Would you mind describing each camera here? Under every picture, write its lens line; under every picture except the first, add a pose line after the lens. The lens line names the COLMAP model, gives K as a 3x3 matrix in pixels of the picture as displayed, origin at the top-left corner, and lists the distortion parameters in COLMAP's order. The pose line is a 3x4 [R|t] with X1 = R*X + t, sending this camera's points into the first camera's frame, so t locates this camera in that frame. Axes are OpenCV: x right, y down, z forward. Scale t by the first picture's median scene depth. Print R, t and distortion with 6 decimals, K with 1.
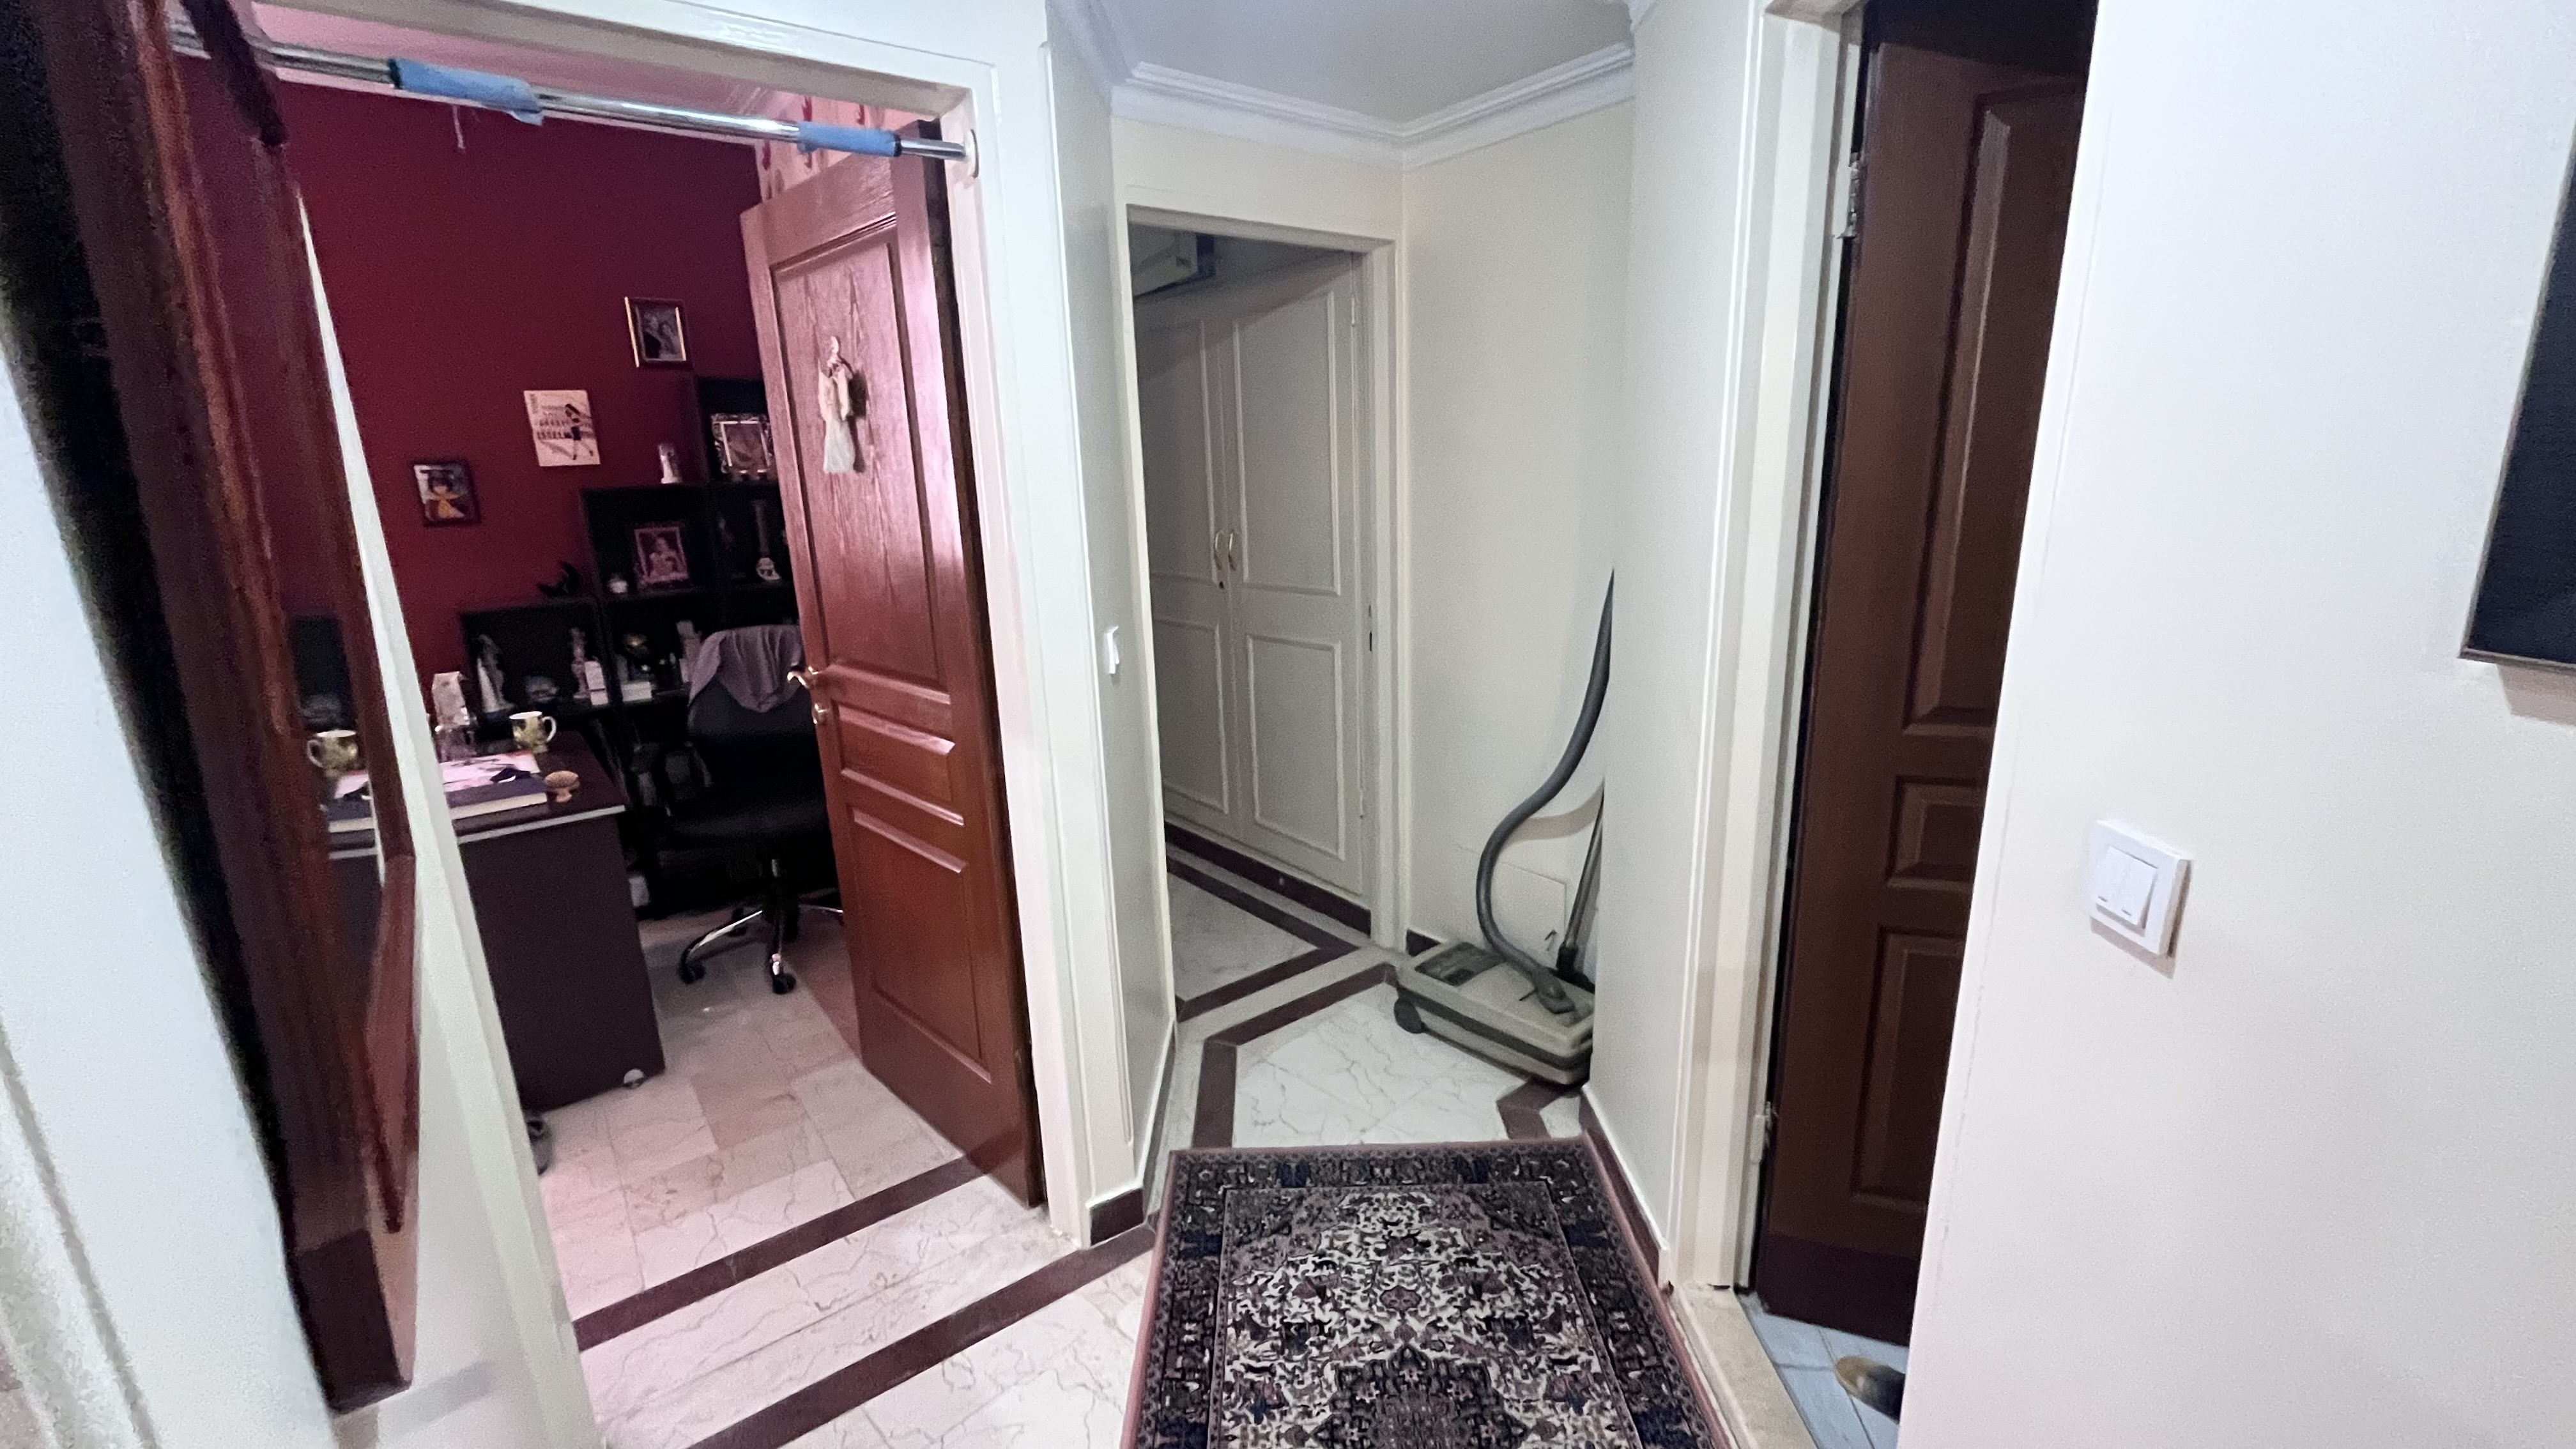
lens RADIAL K [[1045.7, 0, 1288.0], [0, 1045.7, 724.5], [0, 0, 1]] dist [0.000276, -0.000072]
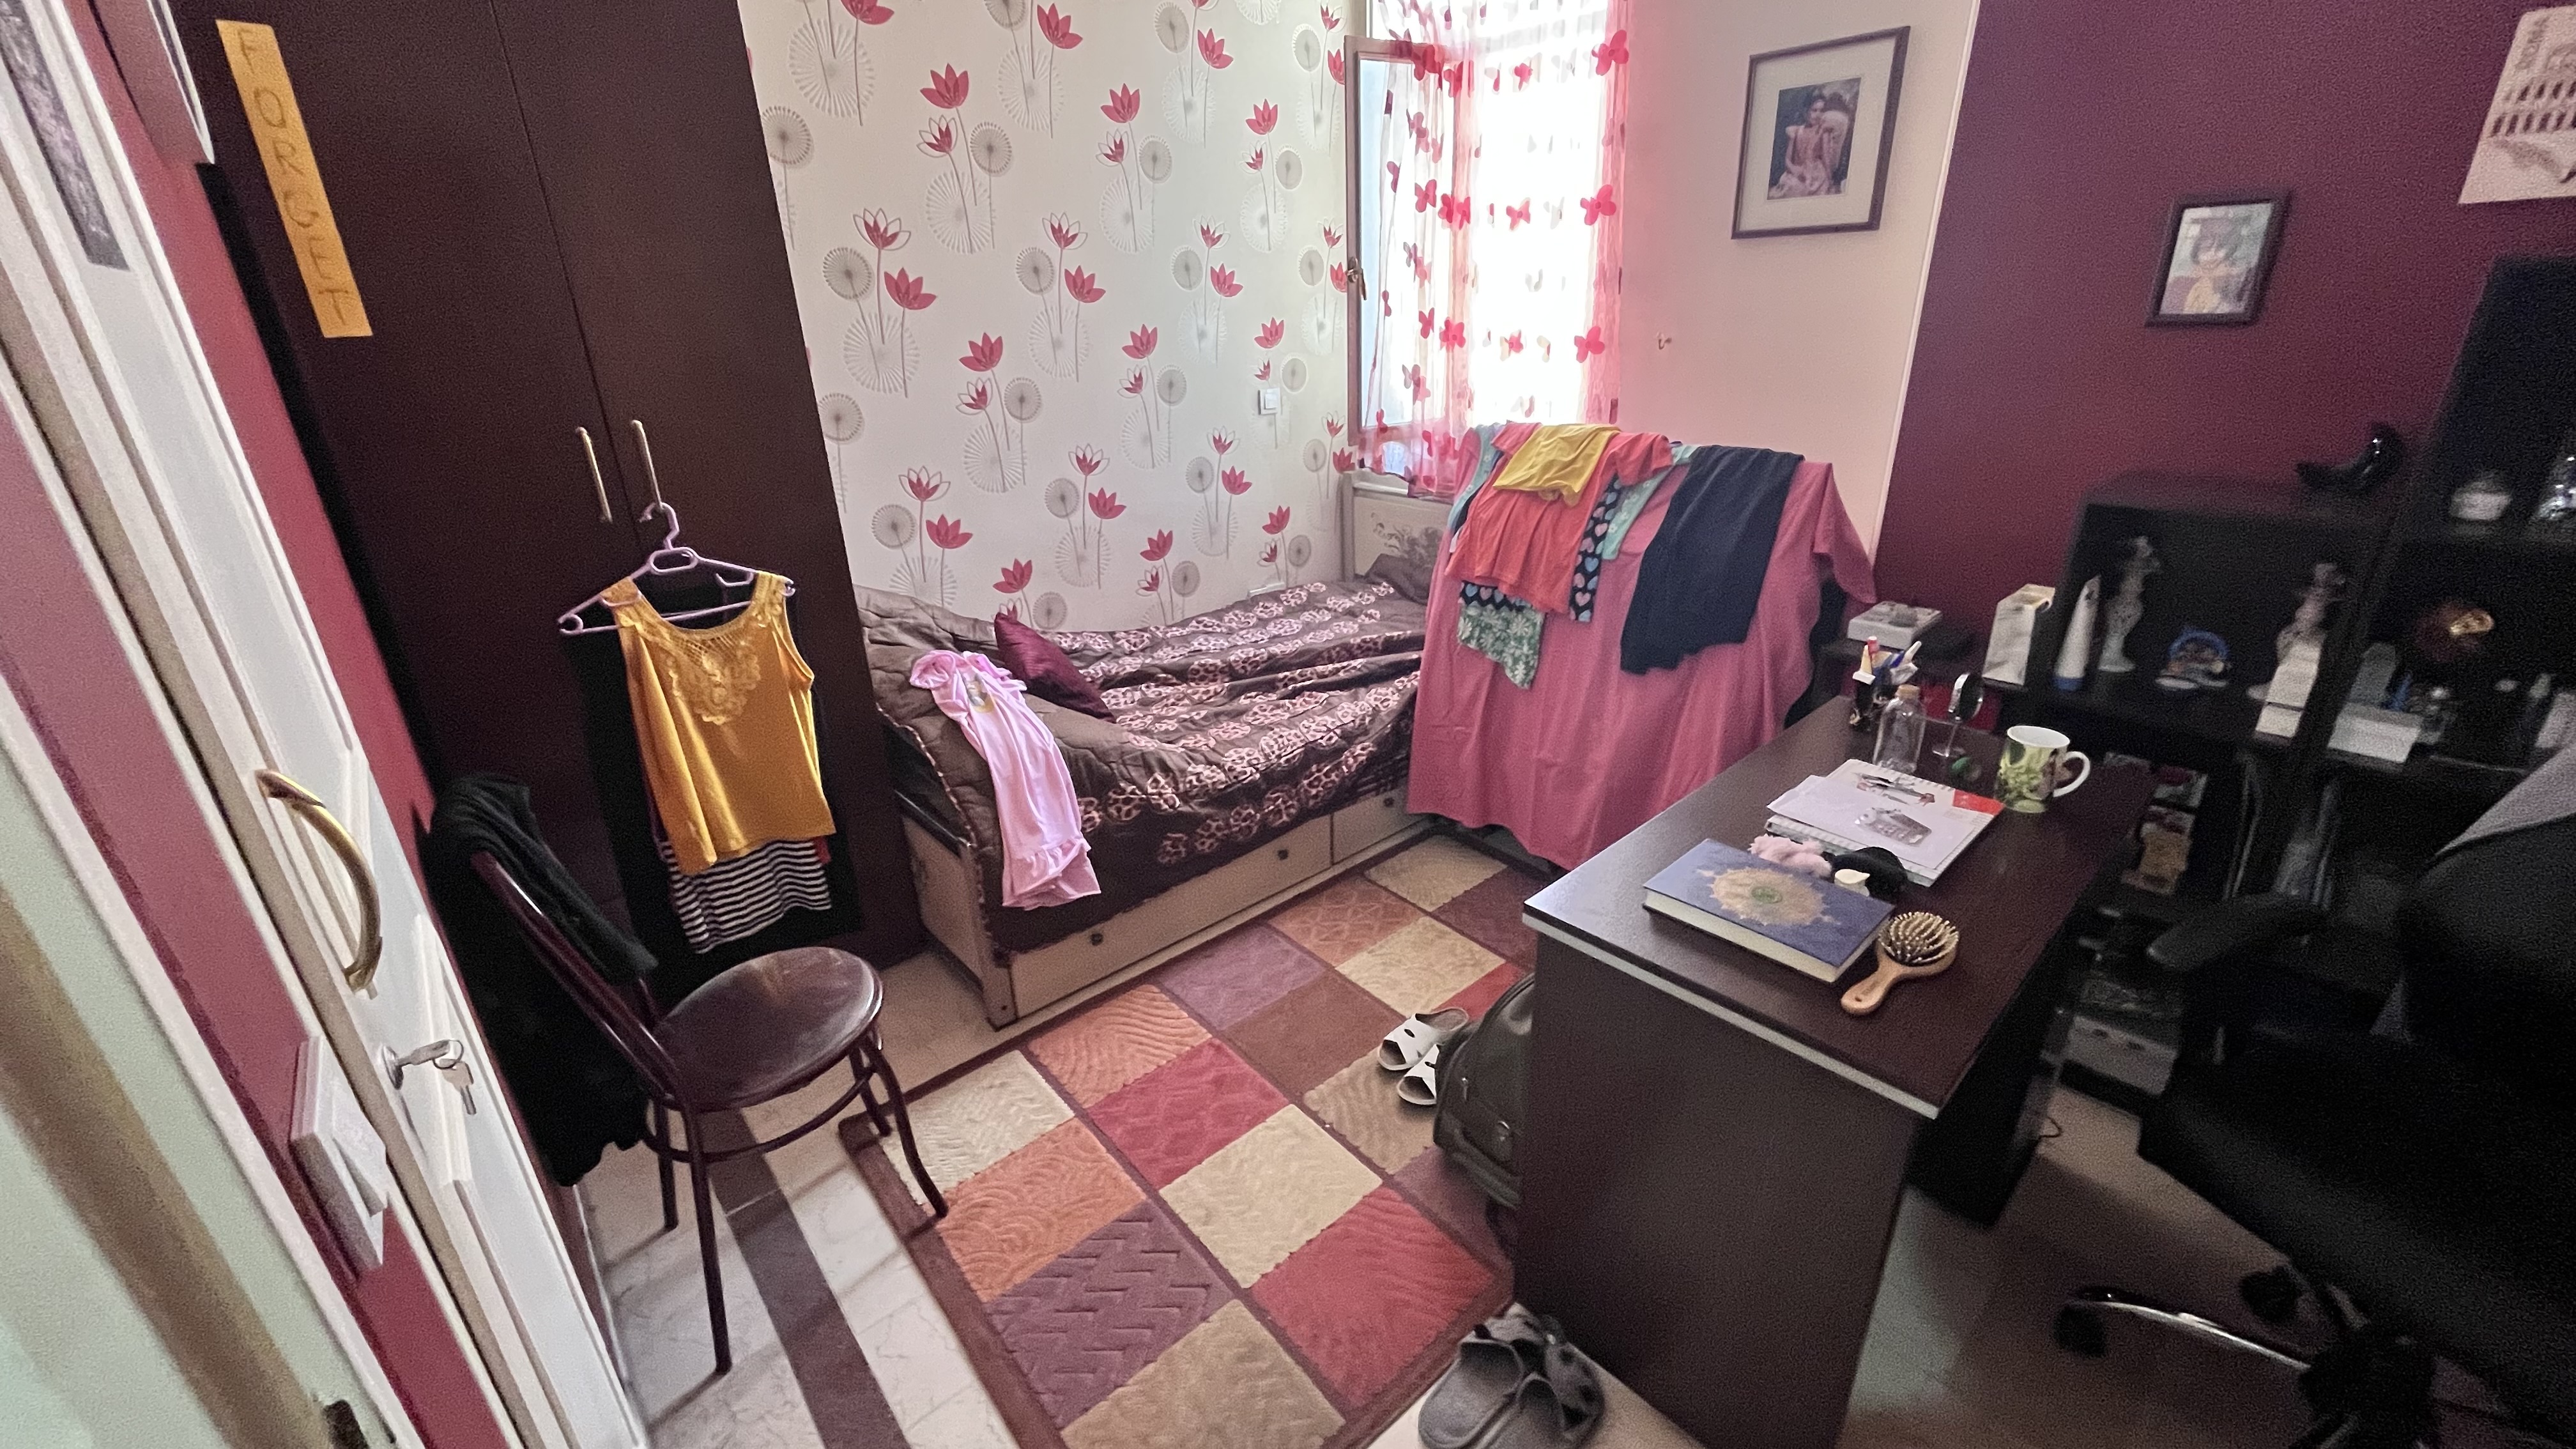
lens RADIAL K [[1045.7, 0, 1288.0], [0, 1045.7, 724.5], [0, 0, 1]] dist [0.000276, -0.000072]
pose [[0.049664, 0.411236, -0.910175, -0.195717], [-0.211157, 0.895023, 0.392869, -0.094961], [0.976190, 0.172678, 0.131286, 0.398010]]
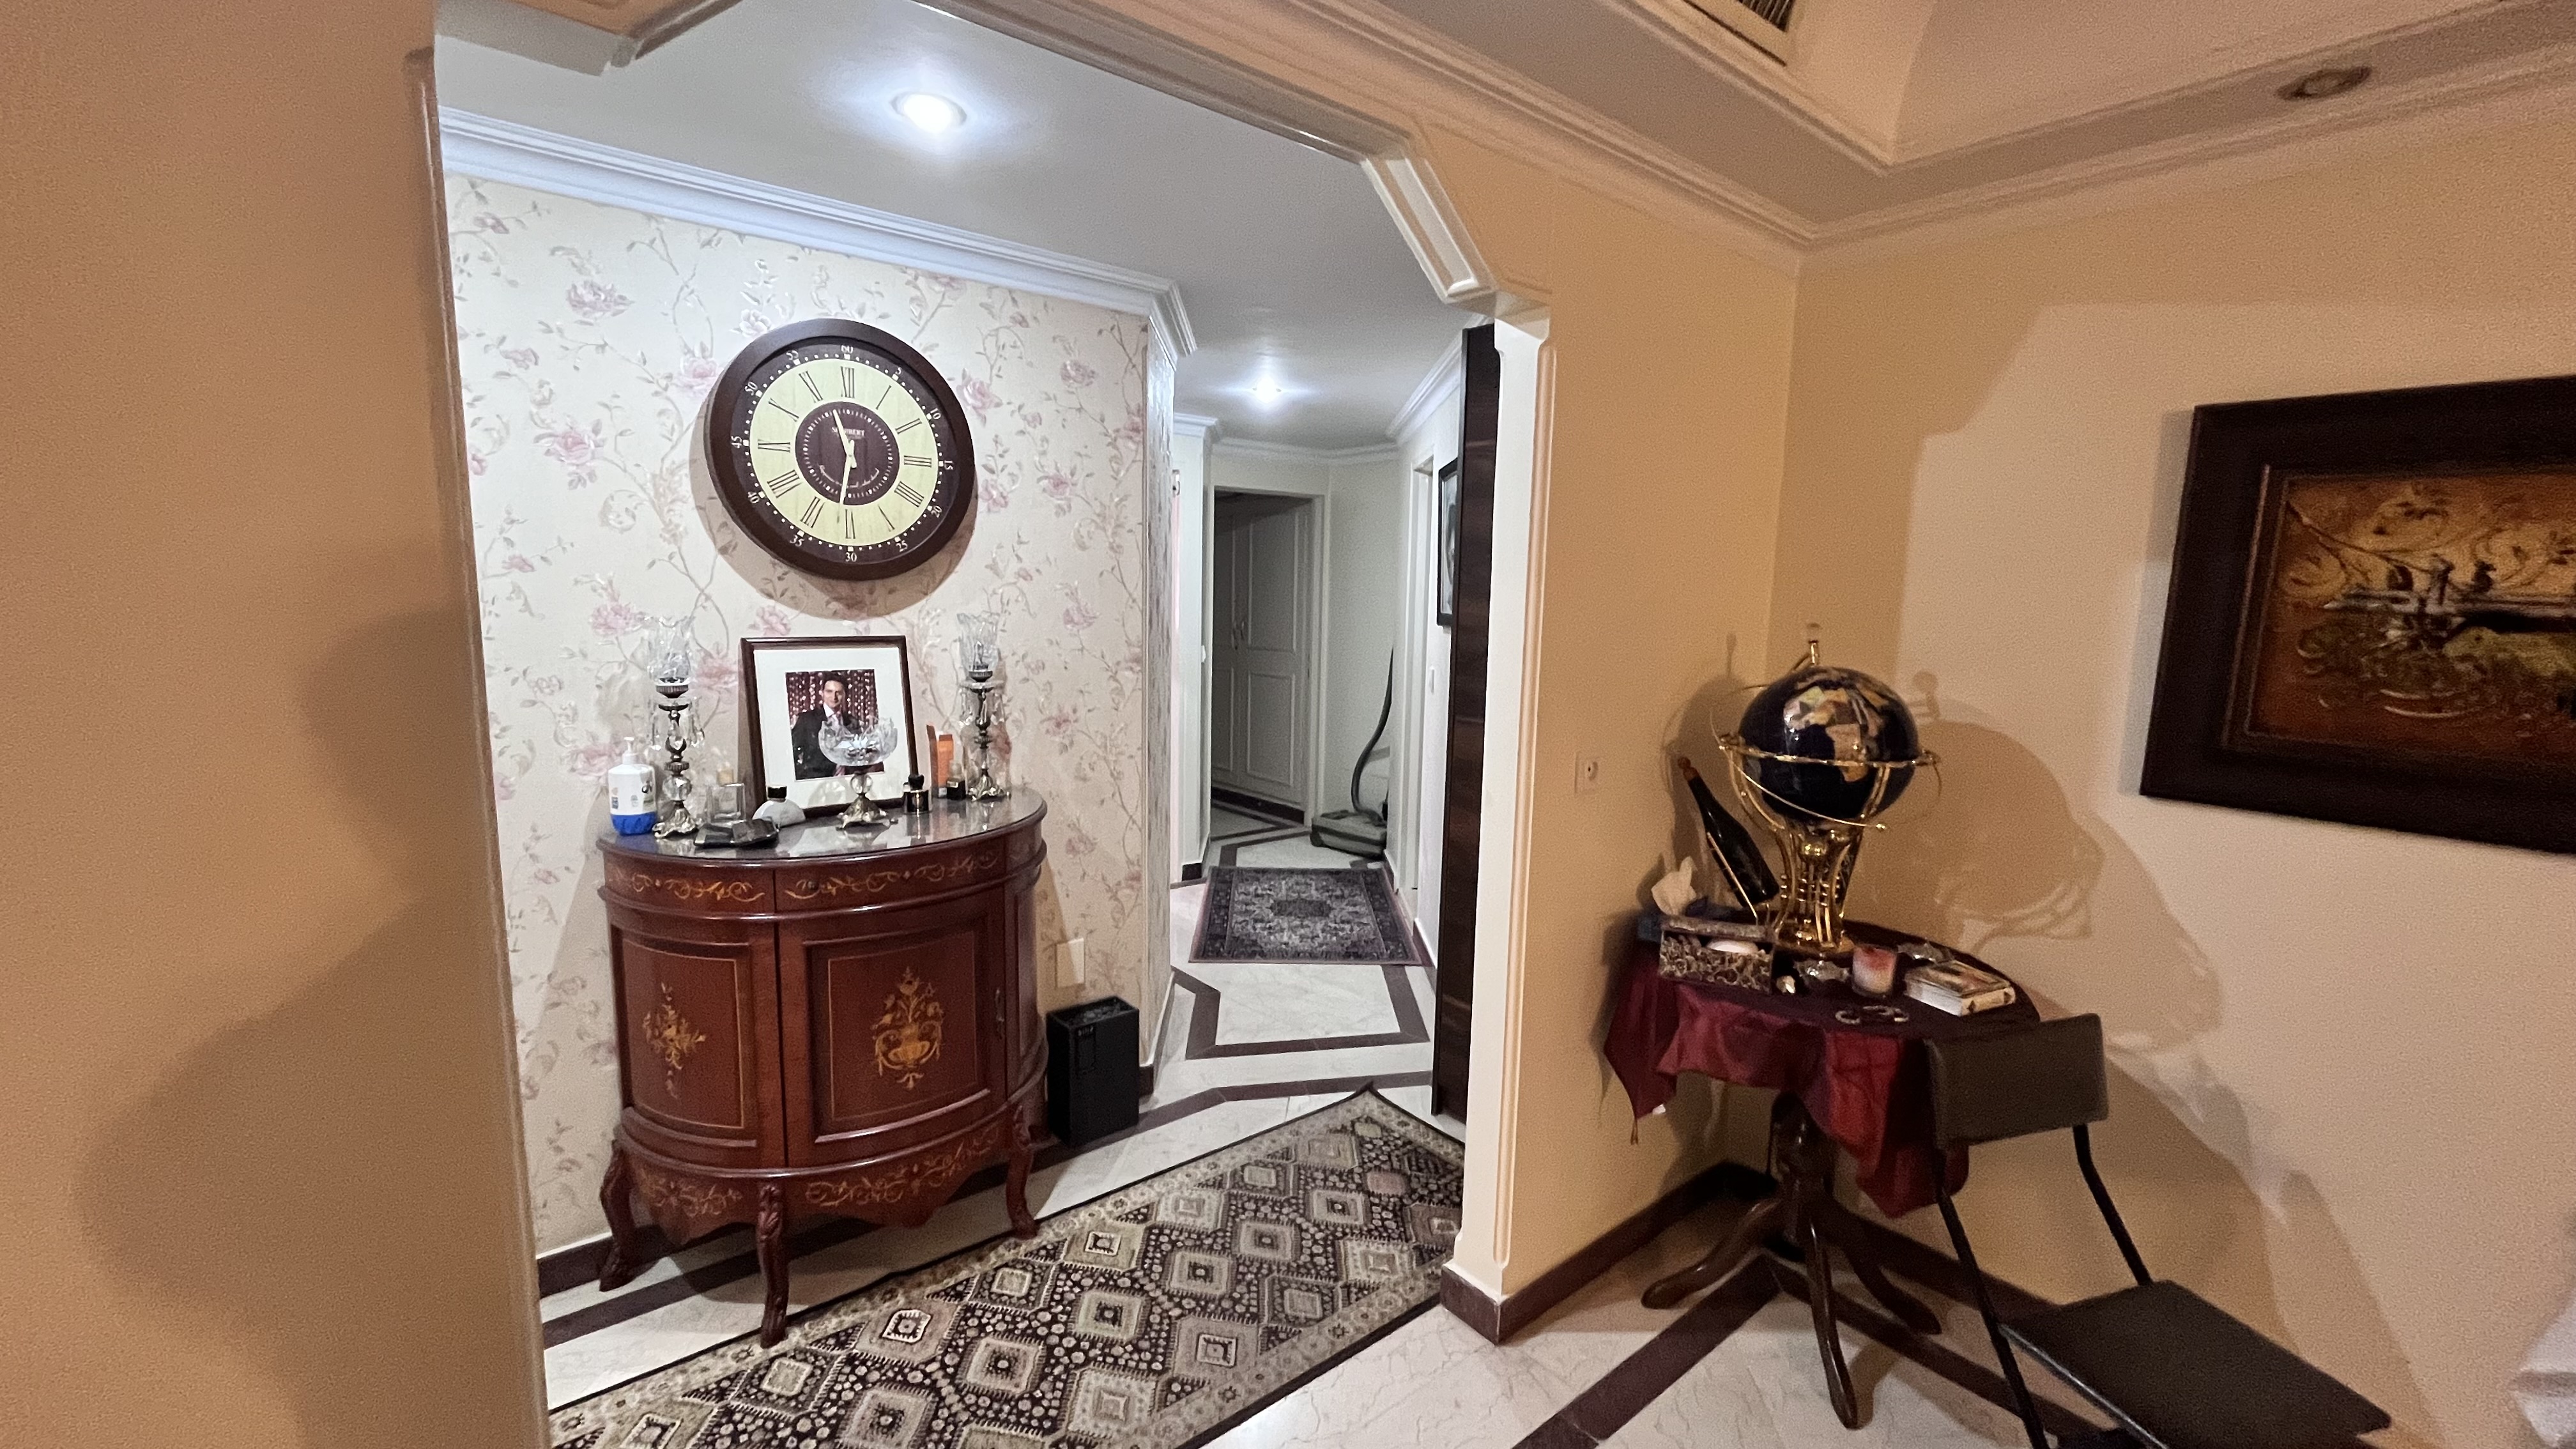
lens RADIAL K [[1045.7, 0, 1288.0], [0, 1045.7, 724.5], [0, 0, 1]] dist [0.000276, -0.000072]
pose [[0.998358, 0.053068, 0.021557, -0.002072], [-0.050329, 0.992407, -0.112229, 0.357793], [-0.027349, 0.110960, 0.993448, -1.471350]]
